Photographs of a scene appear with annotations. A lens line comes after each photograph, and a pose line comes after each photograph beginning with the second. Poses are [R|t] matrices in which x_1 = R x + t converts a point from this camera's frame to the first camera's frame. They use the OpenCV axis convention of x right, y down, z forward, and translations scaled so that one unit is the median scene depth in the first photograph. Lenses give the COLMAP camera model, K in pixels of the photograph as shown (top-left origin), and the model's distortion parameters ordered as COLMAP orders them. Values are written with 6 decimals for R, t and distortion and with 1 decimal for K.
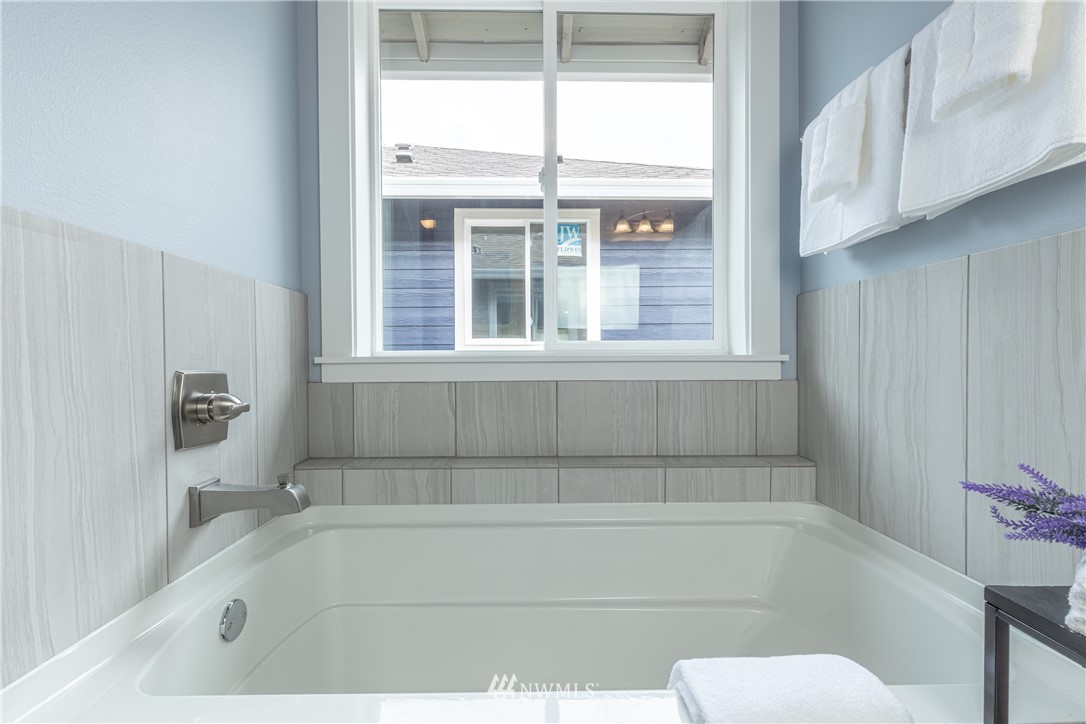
lens RADIAL K [[497.4, 0, 543.0], [0, 497.4, 362.0], [0, 0, 1]] dist [0.000024, 0.000038]
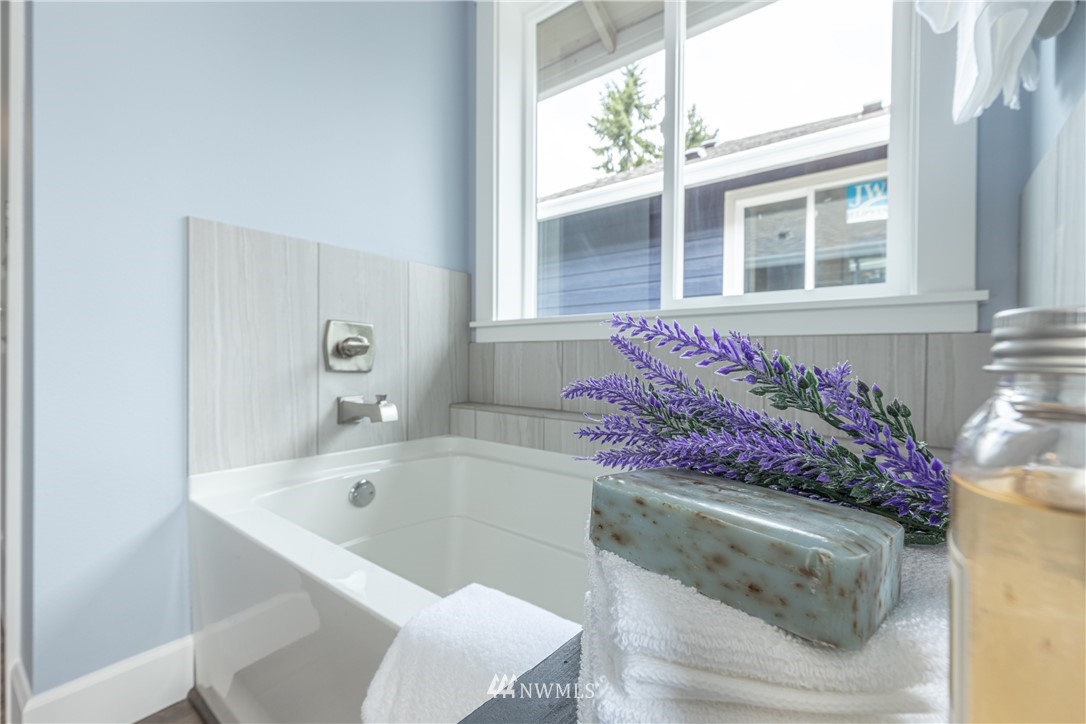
lens RADIAL K [[475.5, 0, 543.0], [0, 475.5, 362.0], [0, 0, 1]] dist [0.009169, 0.000077]
pose [[0.769688, 0.014398, -0.638258, 0.480818], [-0.017752, 0.999842, 0.001147, 0.090892], [0.638174, 0.010447, 0.769822, 0.191692]]
